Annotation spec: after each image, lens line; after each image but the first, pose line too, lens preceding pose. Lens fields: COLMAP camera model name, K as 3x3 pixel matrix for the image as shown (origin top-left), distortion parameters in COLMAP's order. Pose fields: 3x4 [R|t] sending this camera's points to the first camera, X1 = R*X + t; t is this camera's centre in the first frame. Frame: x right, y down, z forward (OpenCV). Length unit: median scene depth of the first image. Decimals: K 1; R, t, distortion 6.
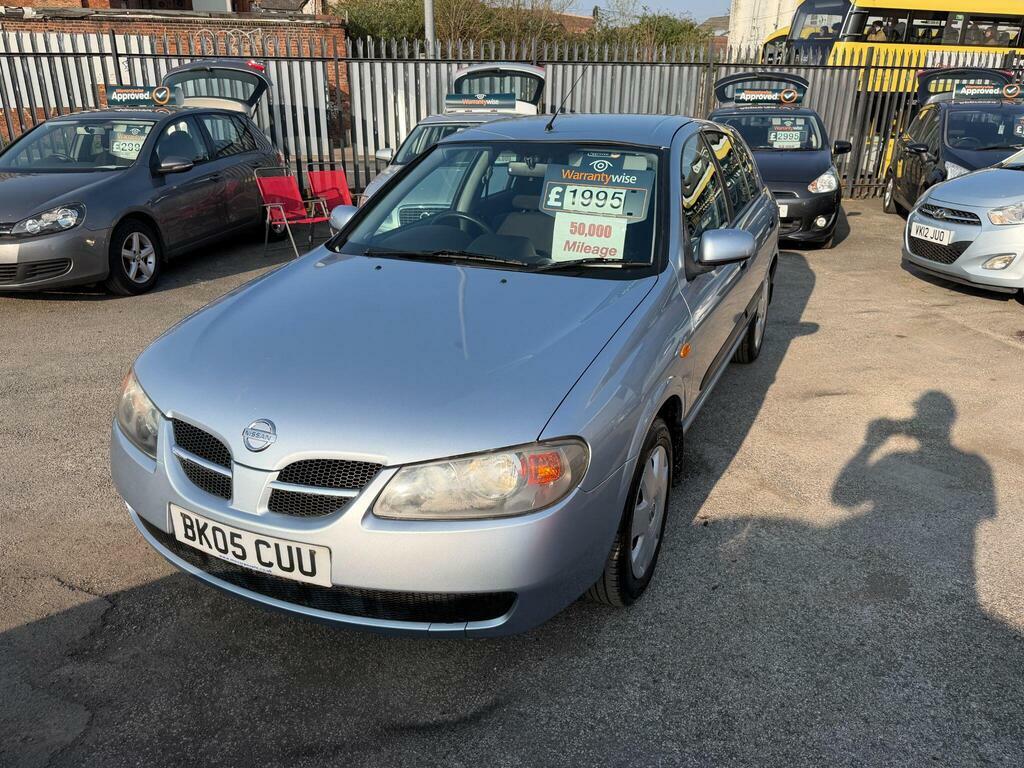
lens RADIAL K [[725.5, 0, 522.9], [0, 725.5, 384.7], [0, 0, 1]] dist [0.013583, -0.021400]
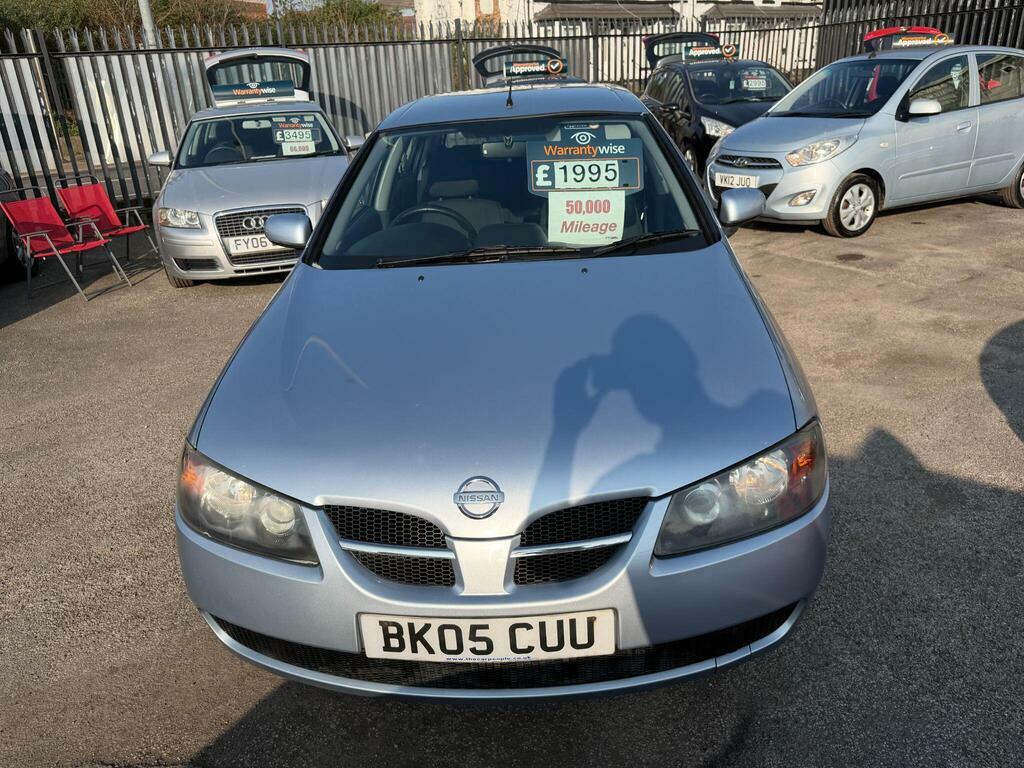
lens RADIAL K [[725.5, 0, 512.8], [0, 725.5, 382.7], [0, 0, 1]] dist [0.013583, -0.021400]
pose [[0.928782, -0.194683, 0.315377, -0.249237], [0.189059, 0.980760, 0.048650, -0.039095], [-0.318781, 0.014440, 0.947719, 0.102473]]
